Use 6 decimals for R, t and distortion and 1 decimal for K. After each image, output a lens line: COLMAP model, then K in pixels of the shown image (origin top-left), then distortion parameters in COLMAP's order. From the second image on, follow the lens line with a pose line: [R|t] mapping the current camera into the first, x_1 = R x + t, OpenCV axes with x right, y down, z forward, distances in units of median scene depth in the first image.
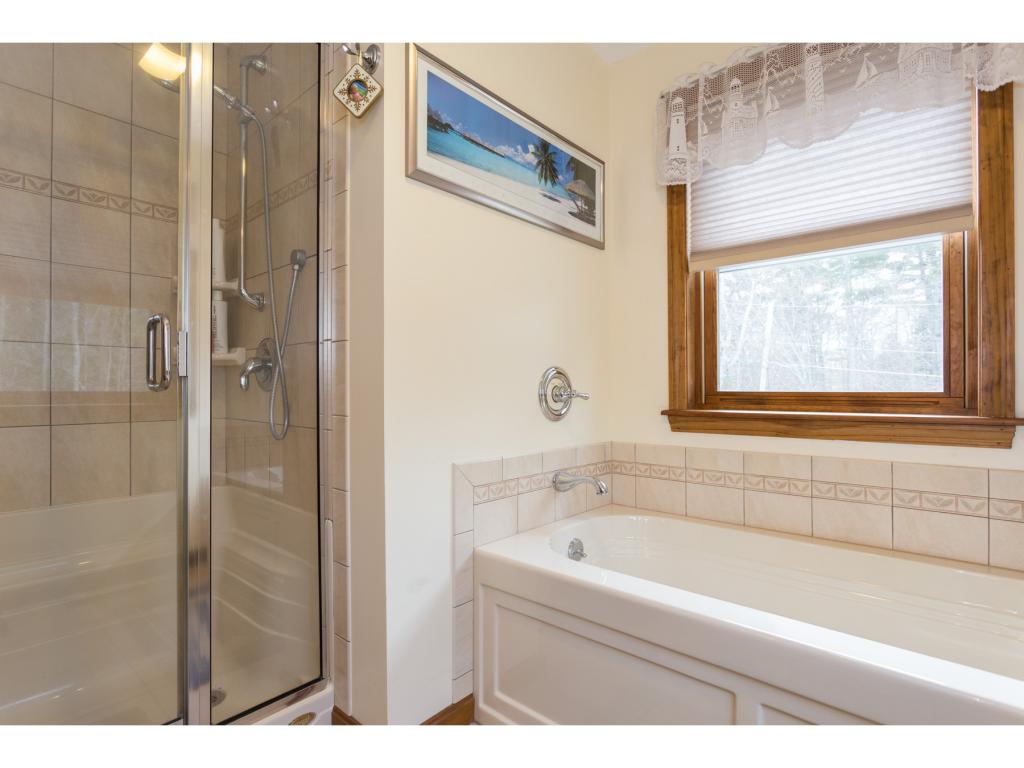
lens RADIAL K [[506.1, 0, 512.8], [0, 506.1, 385.3], [0, 0, 1]] dist [-0.006992, 0.002611]
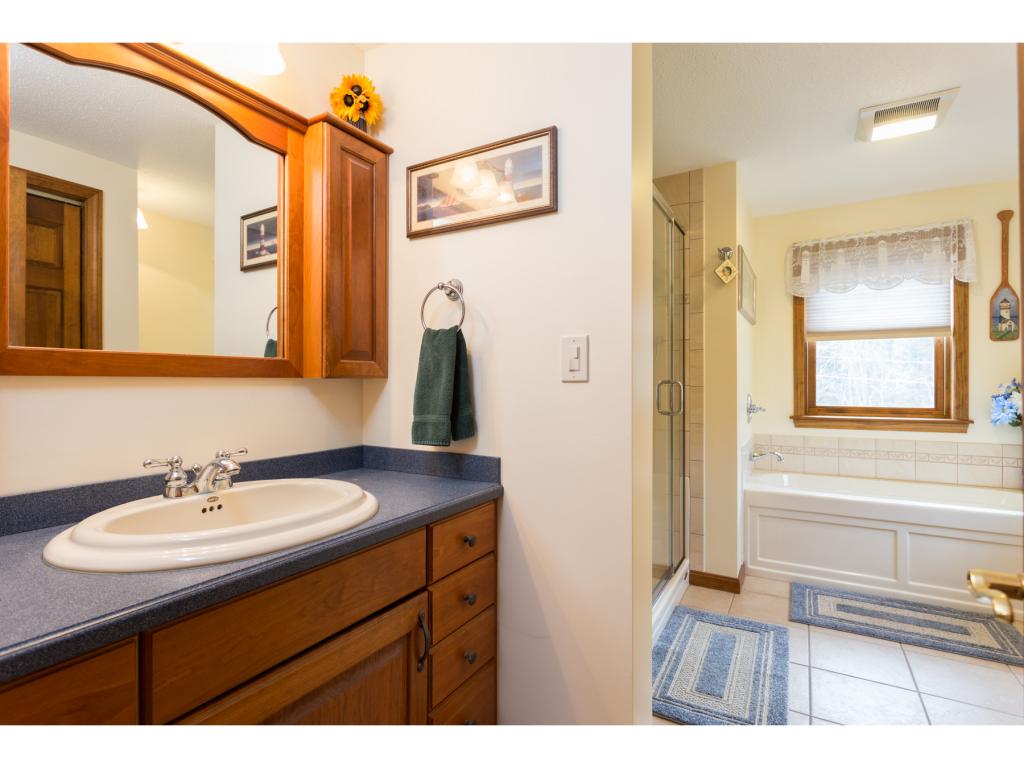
lens RADIAL K [[506.1, 0, 510.5], [0, 506.1, 384.5], [0, 0, 1]] dist [-0.006992, 0.002611]
pose [[0.976825, 0.001729, 0.214032, -1.230846], [-0.004043, 0.999938, 0.010370, -0.091403], [-0.214001, -0.010995, 0.976772, -0.650986]]
